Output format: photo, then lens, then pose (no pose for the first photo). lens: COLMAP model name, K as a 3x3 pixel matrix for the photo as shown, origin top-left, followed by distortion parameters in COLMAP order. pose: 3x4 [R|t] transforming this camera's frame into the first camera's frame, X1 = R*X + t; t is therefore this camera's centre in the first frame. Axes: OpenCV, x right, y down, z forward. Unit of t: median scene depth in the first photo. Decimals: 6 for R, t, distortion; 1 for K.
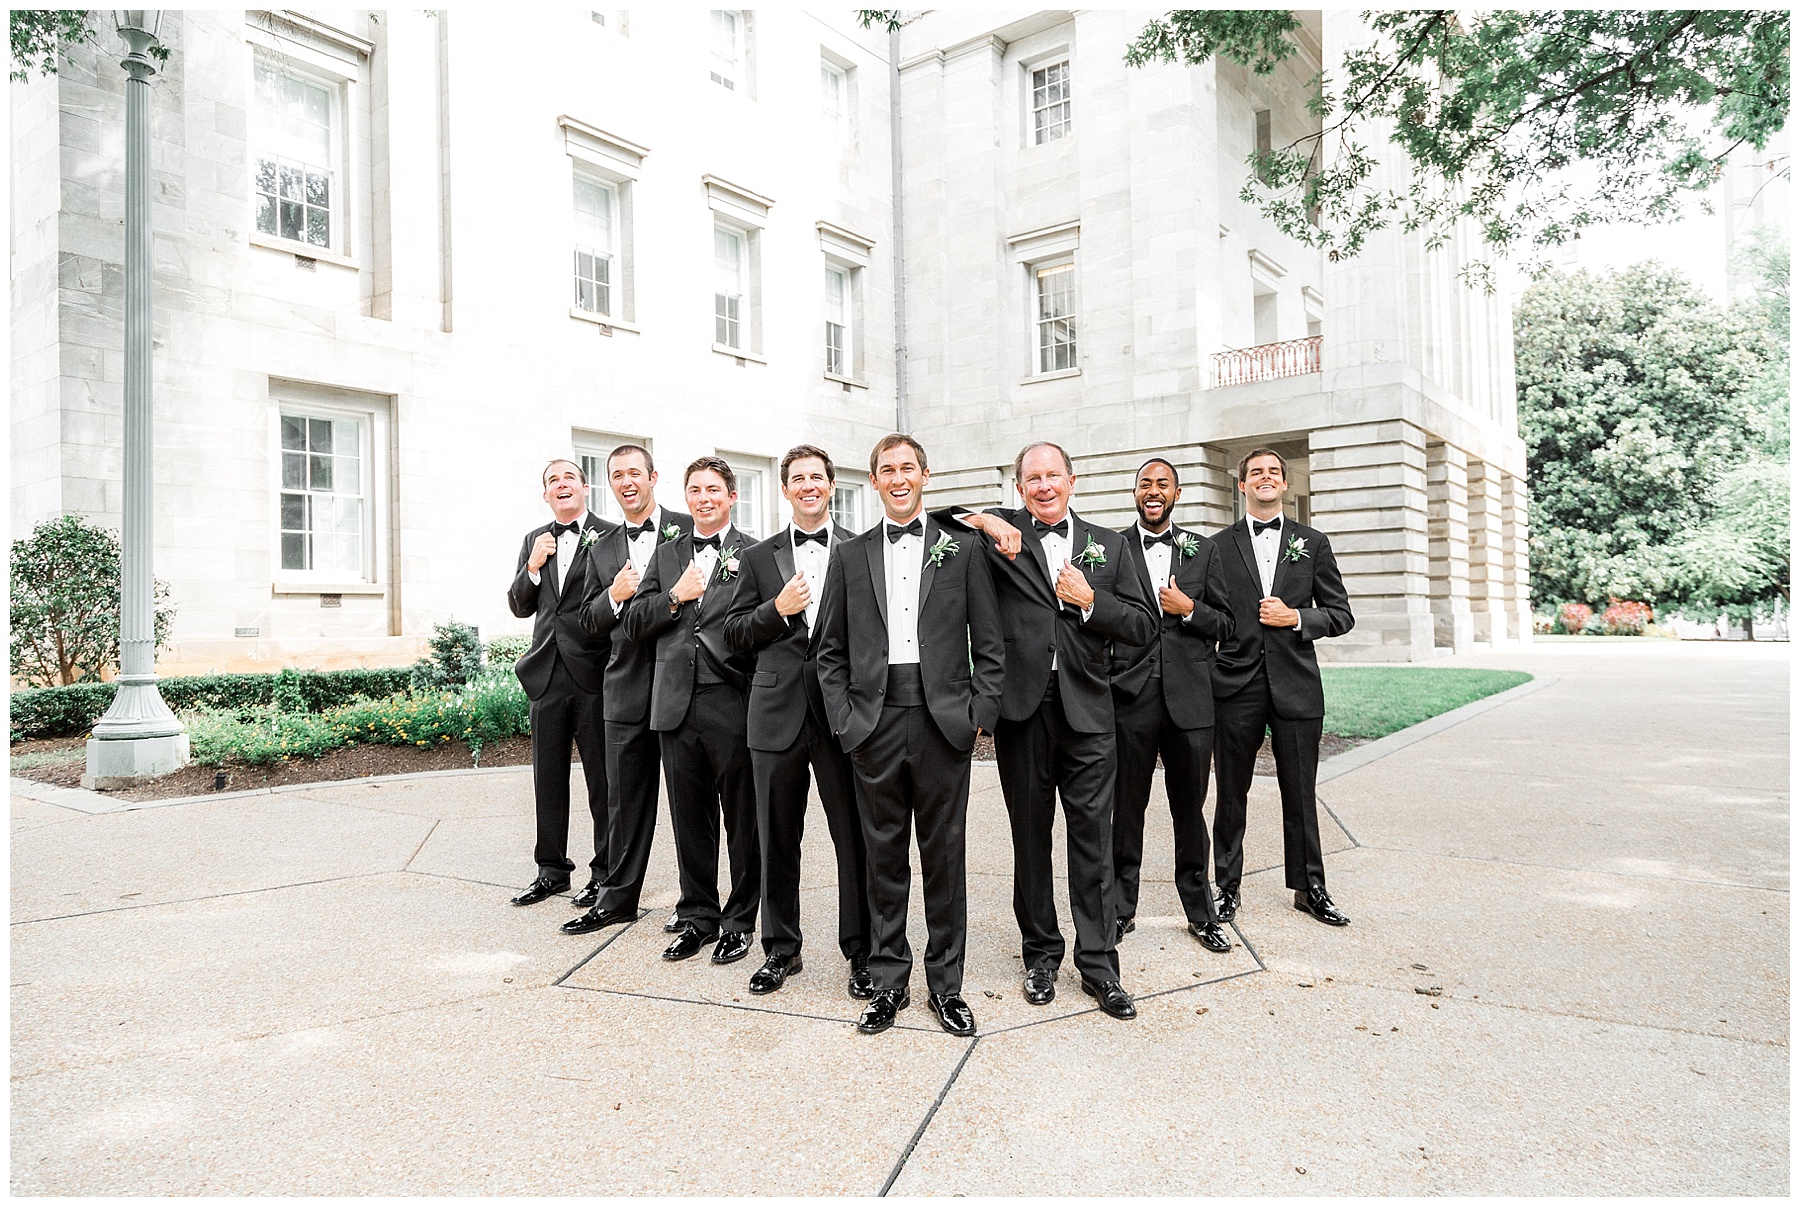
lens RADIAL K [[1174.2, 0, 900.0], [0, 1174.2, 603.5], [0, 0, 1]] dist [0.003853, -0.001215]
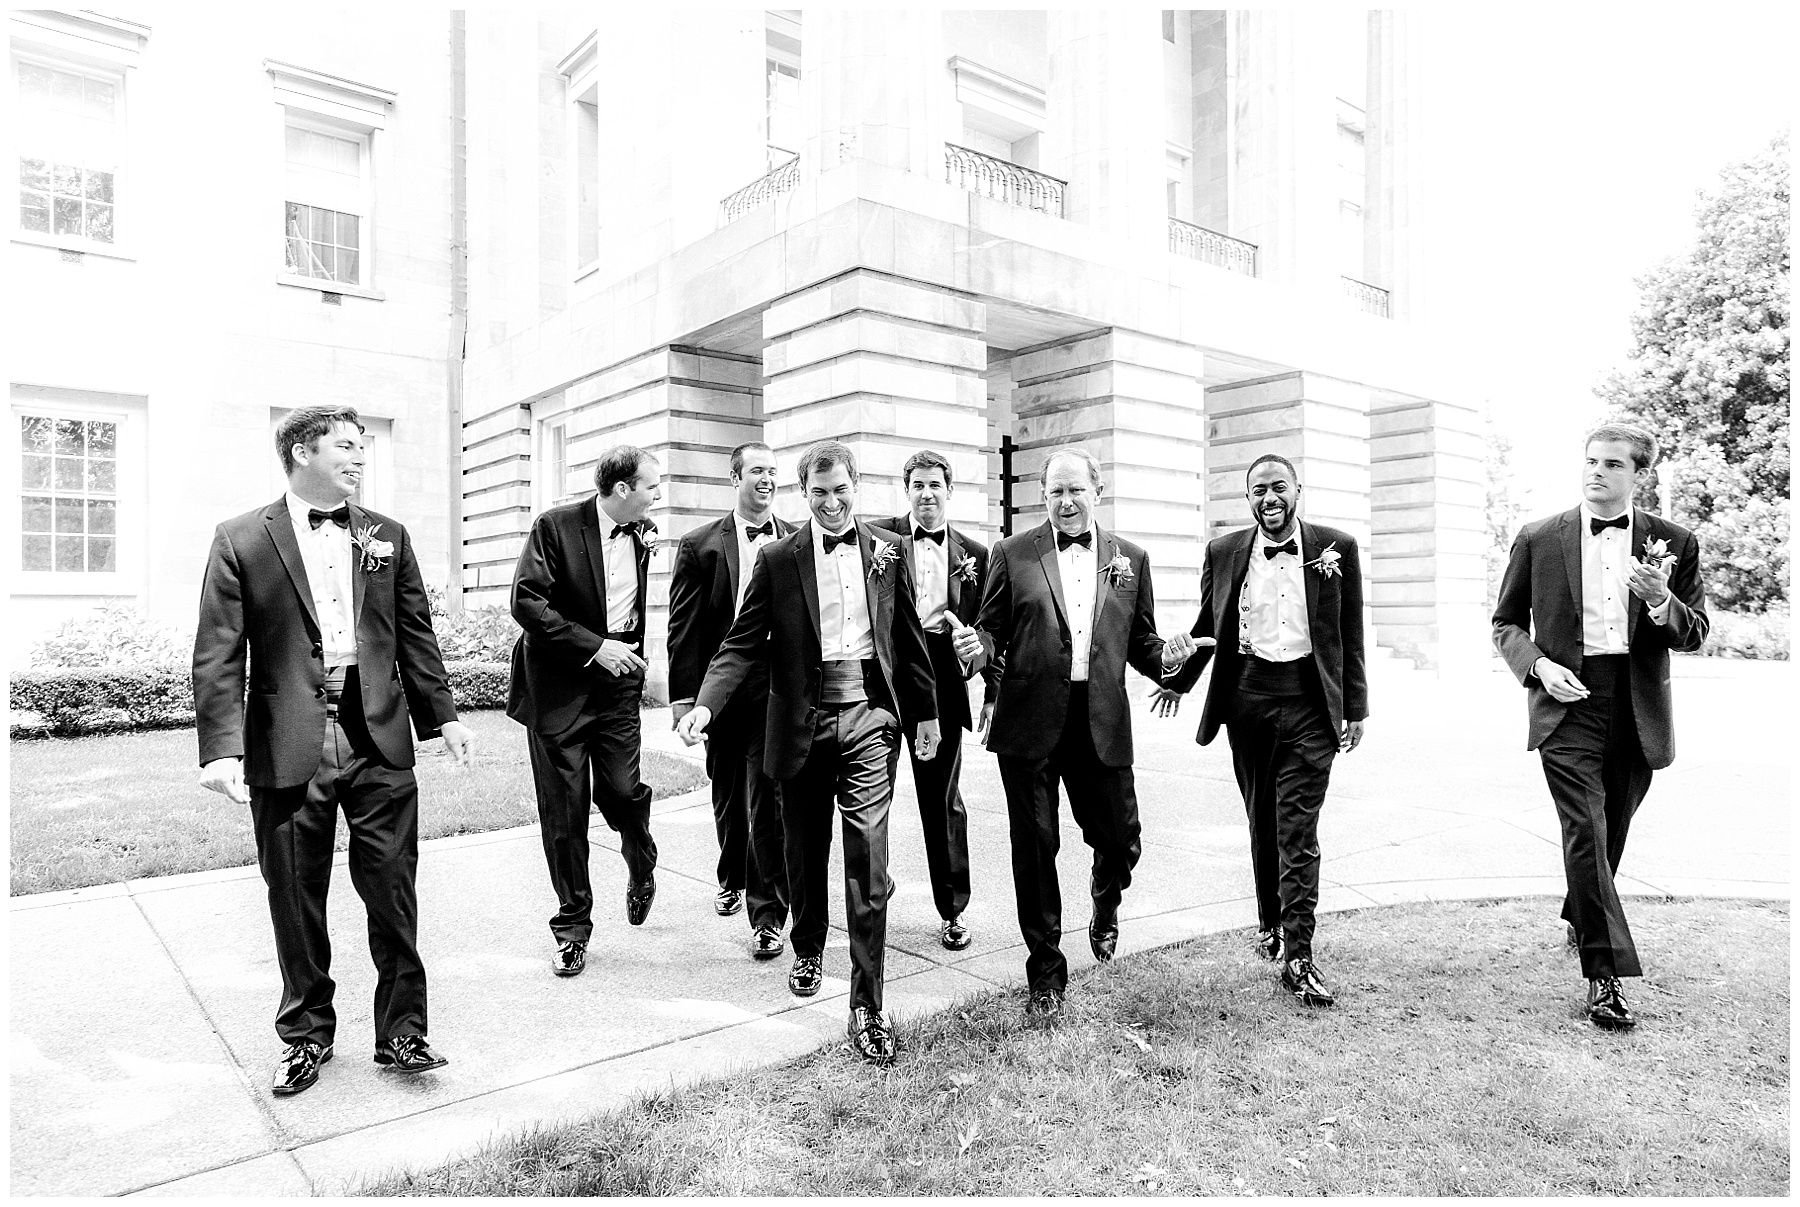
lens RADIAL K [[1174.2, 0, 900.0], [0, 1174.2, 603.5], [0, 0, 1]] dist [0.003853, -0.001215]
pose [[0.970482, 0.009519, -0.240987, 1.439411], [-0.007785, 0.999937, 0.008147, -0.026400], [0.241049, -0.006030, 0.970494, 1.233867]]
